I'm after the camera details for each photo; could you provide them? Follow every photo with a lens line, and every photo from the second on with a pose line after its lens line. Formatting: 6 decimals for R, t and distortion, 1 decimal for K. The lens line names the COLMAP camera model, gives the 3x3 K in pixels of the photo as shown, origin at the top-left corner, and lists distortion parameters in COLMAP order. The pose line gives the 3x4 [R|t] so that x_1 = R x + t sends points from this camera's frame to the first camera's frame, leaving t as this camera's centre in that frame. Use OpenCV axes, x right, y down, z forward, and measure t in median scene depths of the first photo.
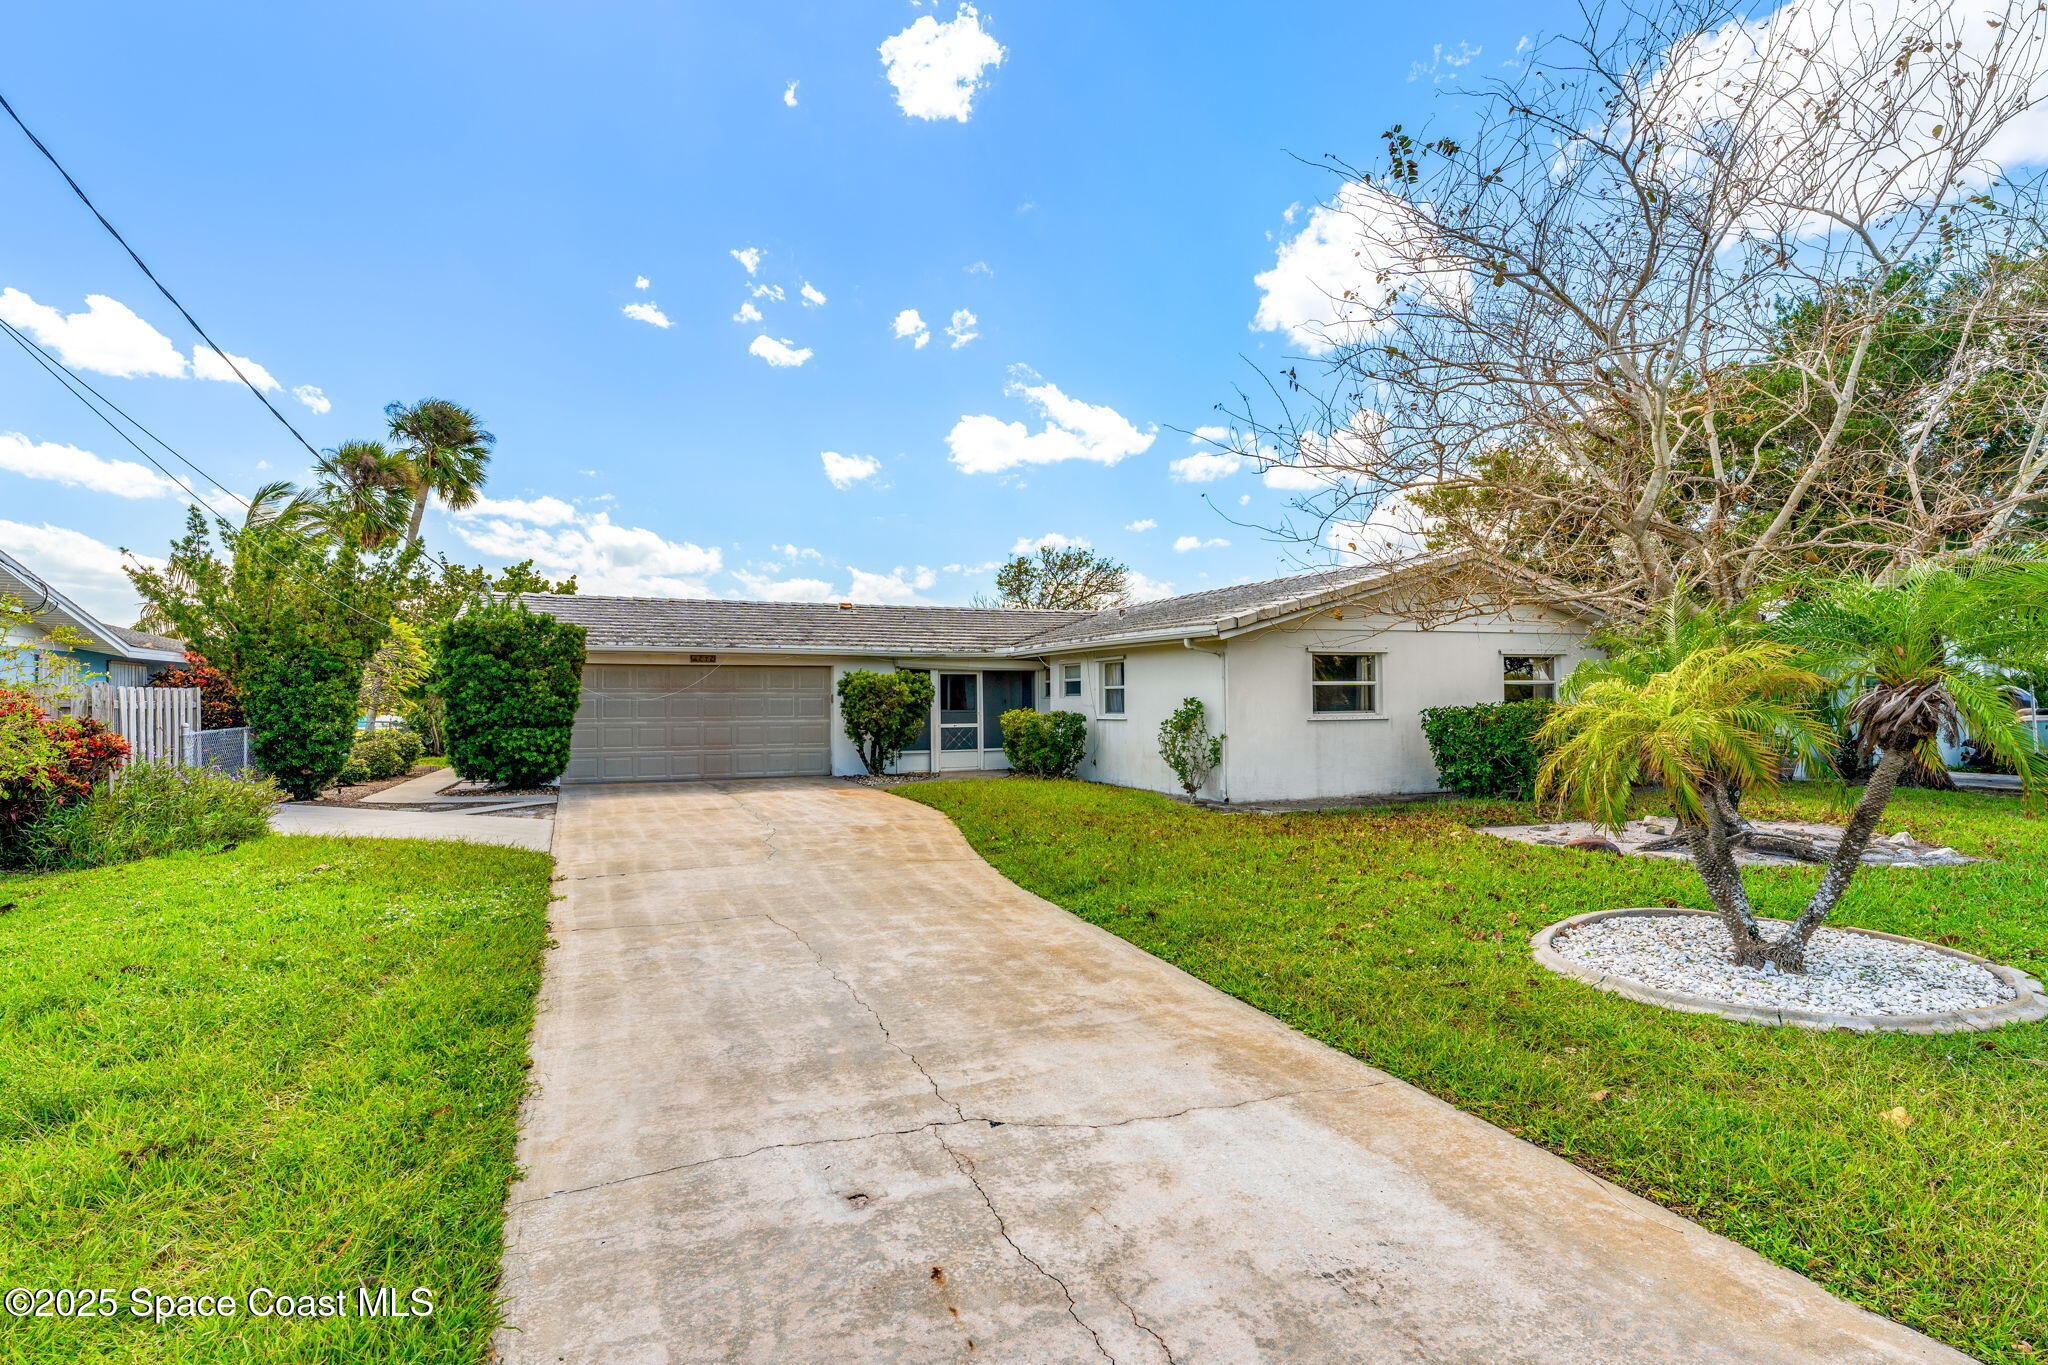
lens RADIAL K [[996.6, 0, 1024.5], [0, 996.6, 713.0], [0, 0, 1]] dist [-0.001708, -0.000678]
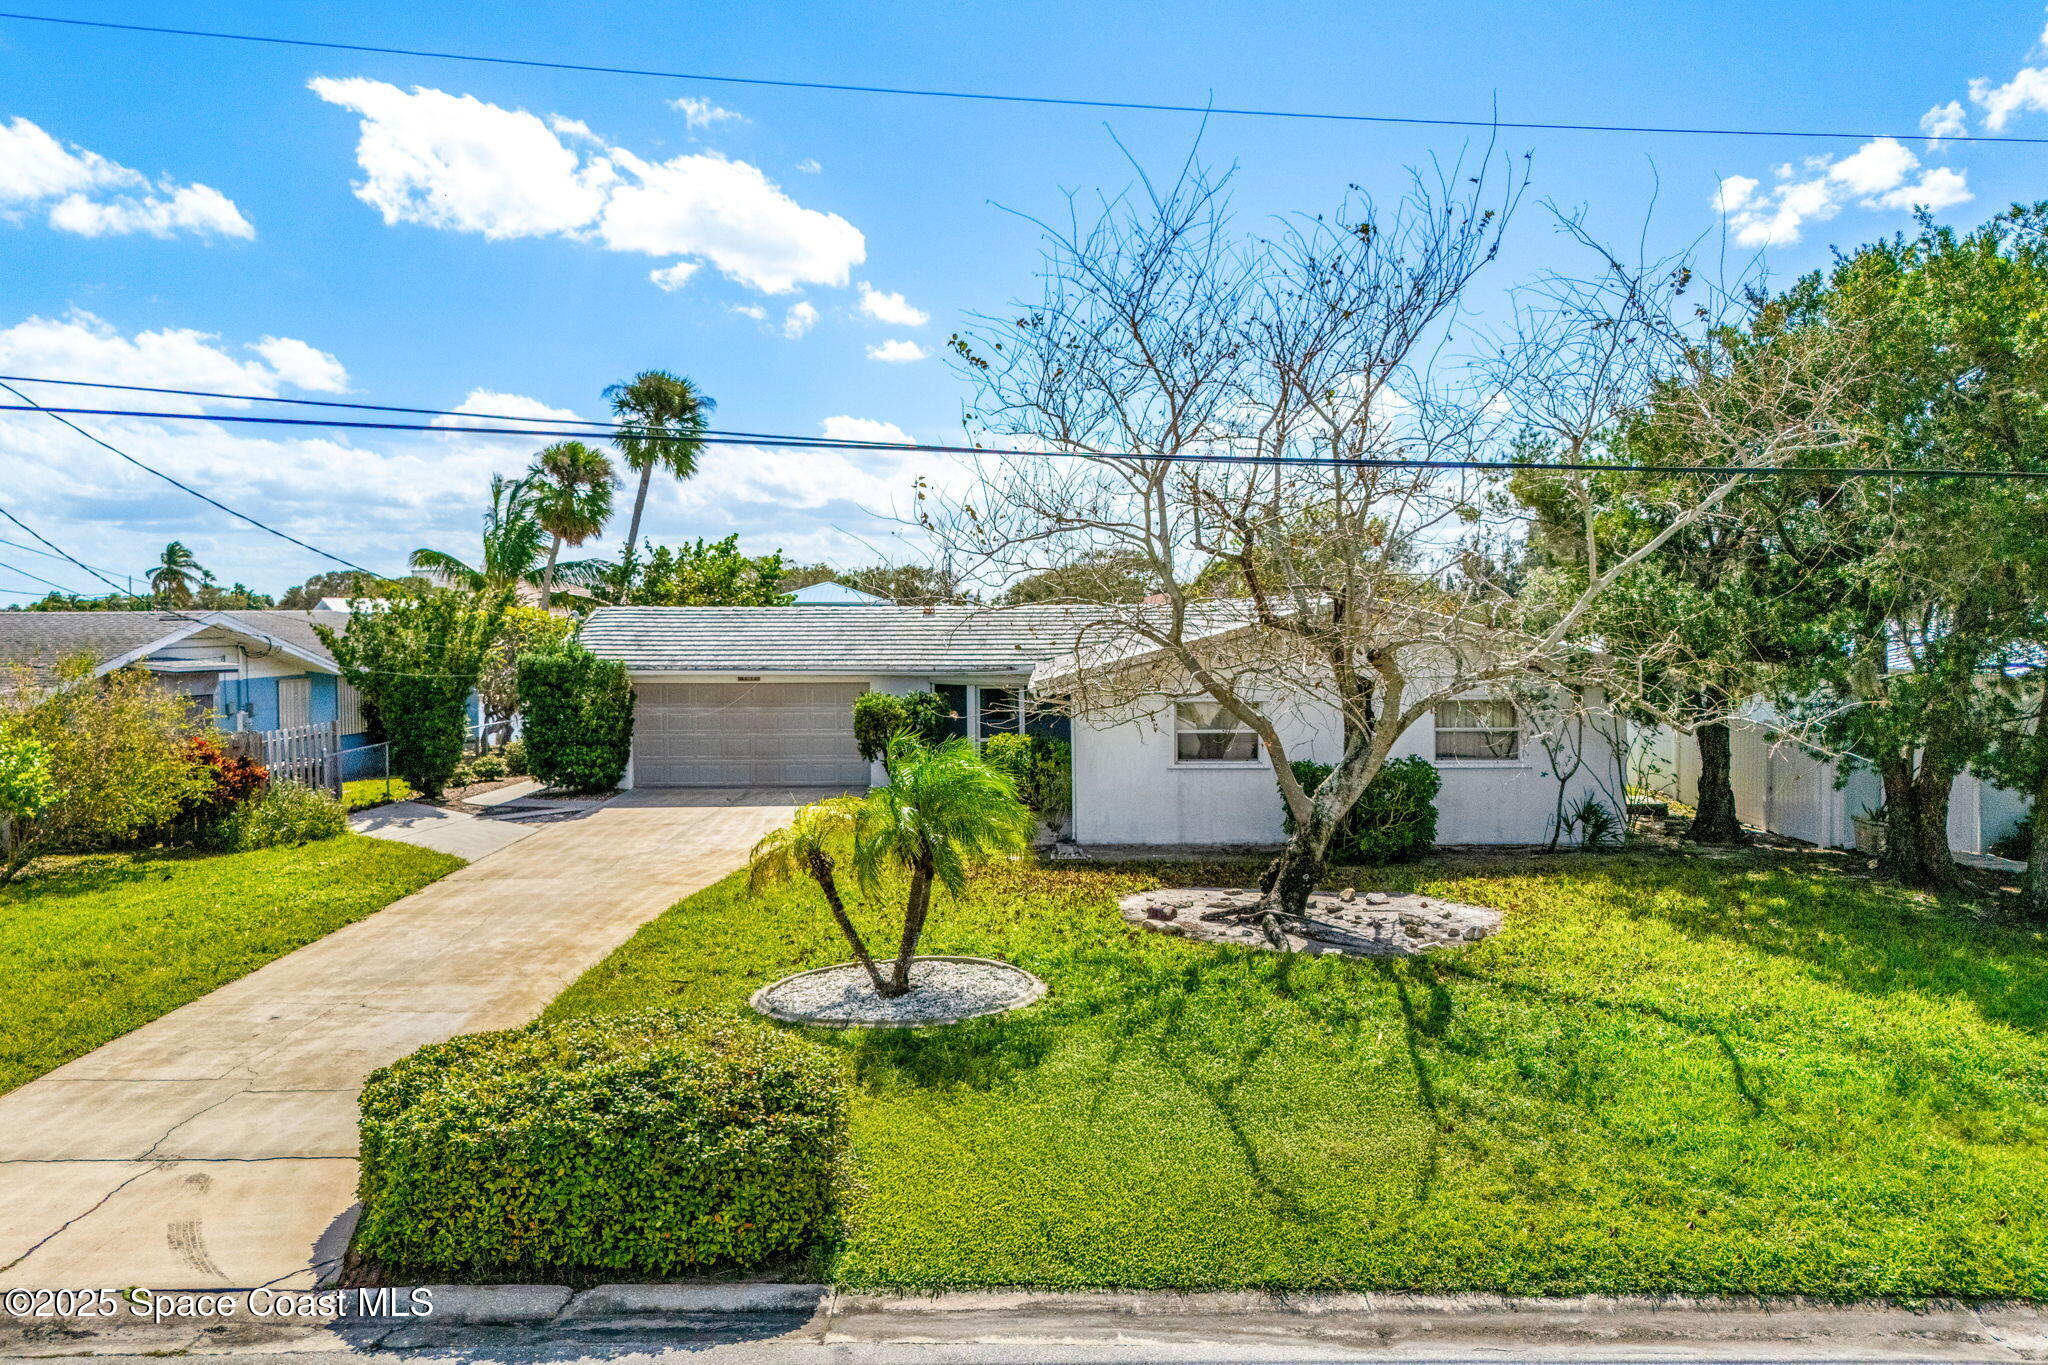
lens RADIAL K [[1440.1, 0, 1021.5], [0, 1440.1, 714.7], [0, 0, 1]] dist [0.071523, -0.053197]
pose [[0.914026, 0.024202, -0.404934, 0.793238], [-0.001404, 0.998402, 0.056502, -0.138624], [0.405654, -0.051075, 0.912599, -0.431976]]
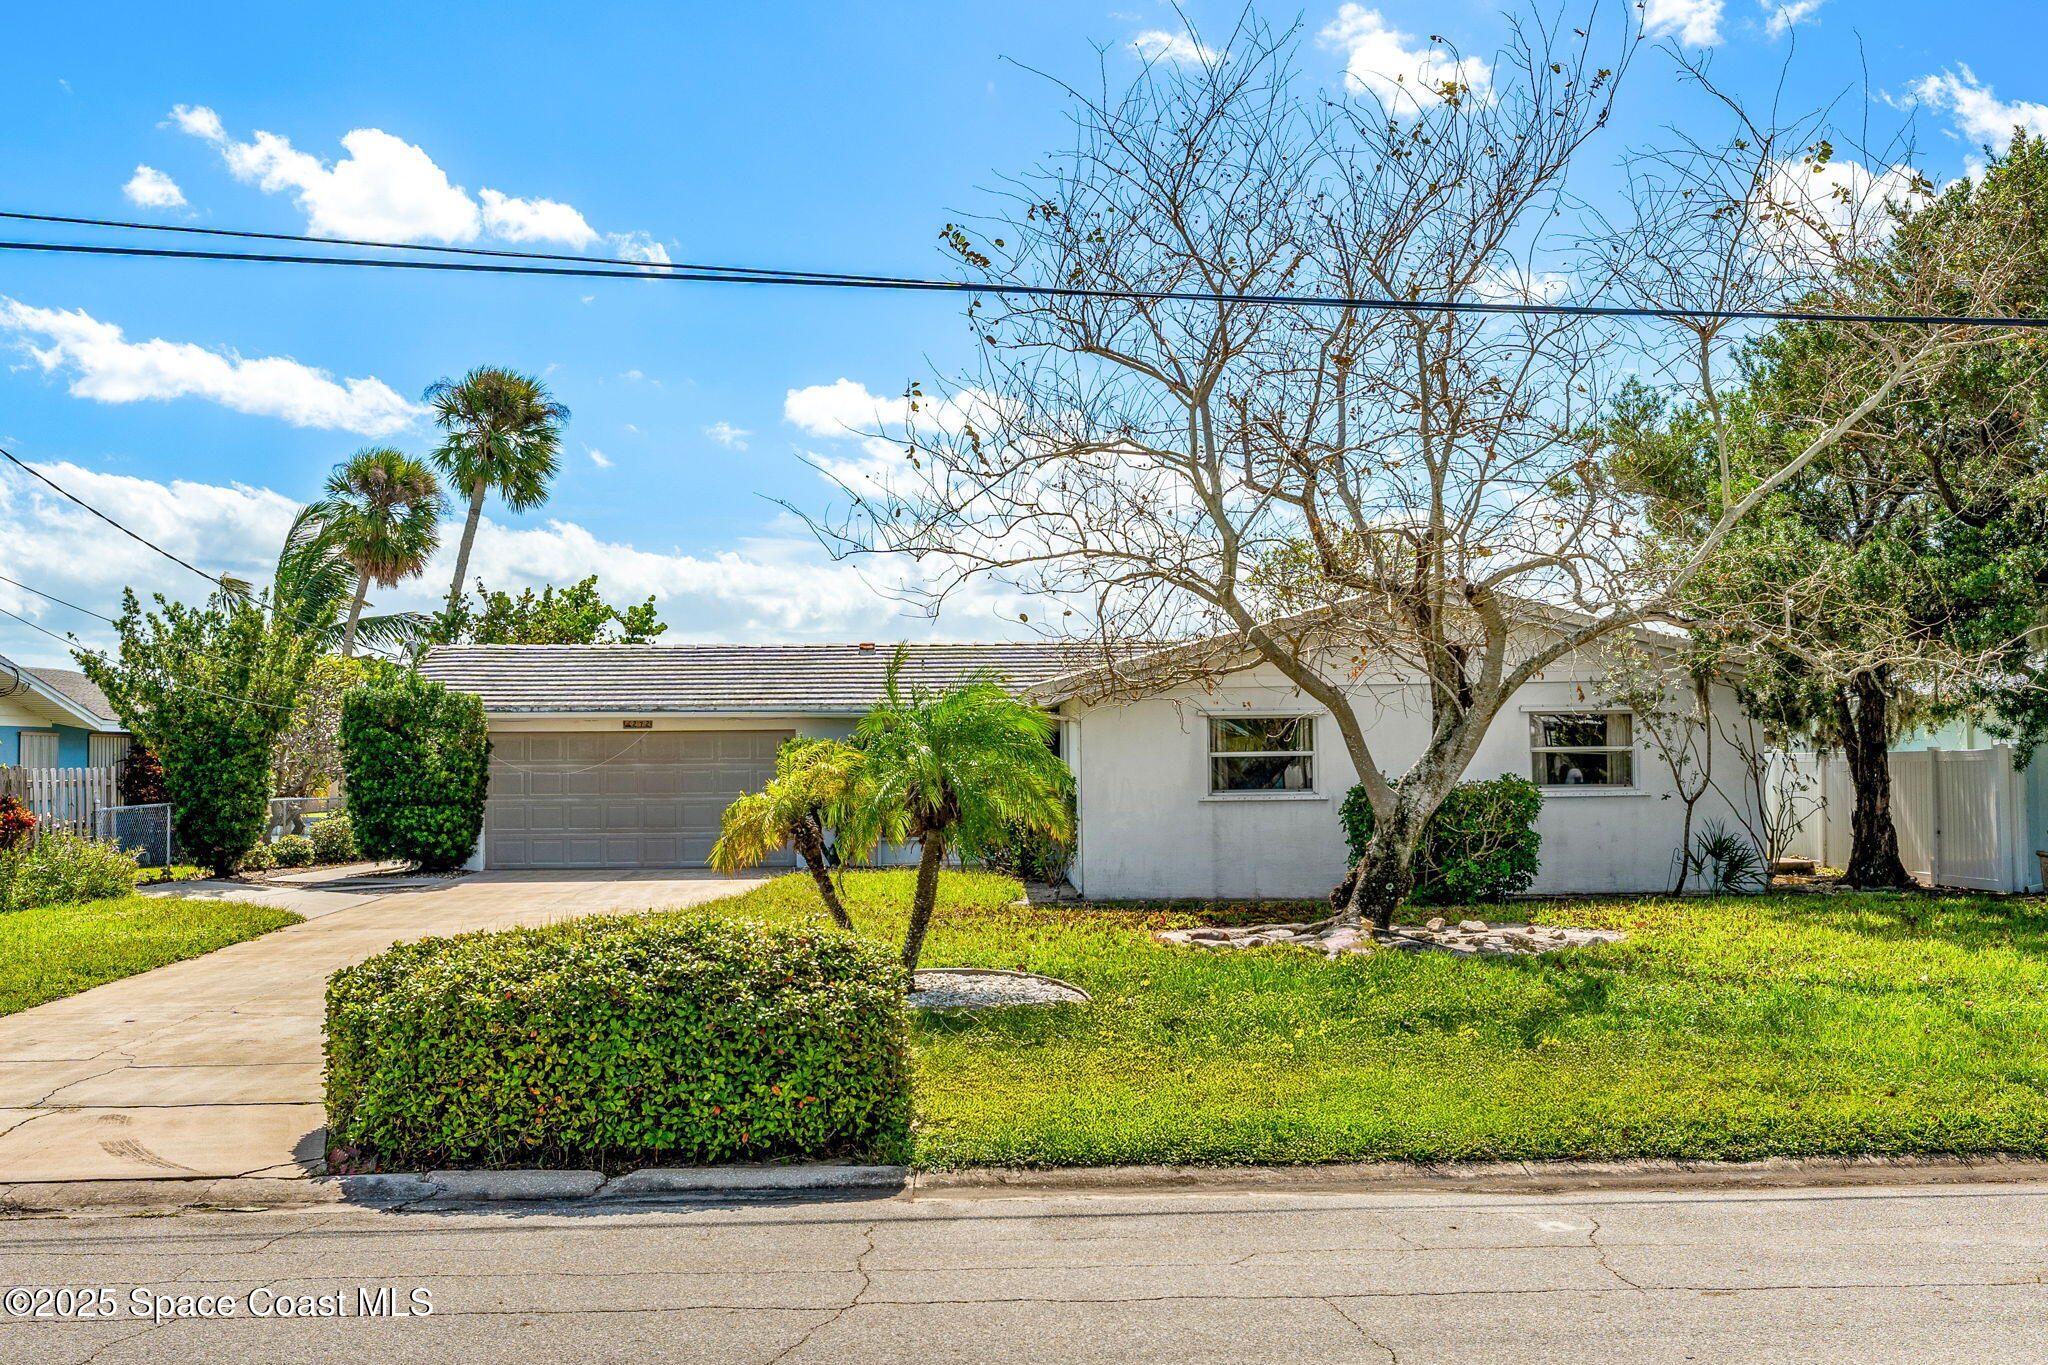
lens RADIAL K [[1956.6, 0, 1022.3], [0, 1956.6, 759.1], [0, 0, 1]] dist [0.004746, 0.023916]
pose [[0.931063, -0.003559, -0.364842, 0.776494], [0.000414, 0.999962, -0.008700, -0.013850], [0.364859, 0.007950, 0.931029, -0.555551]]
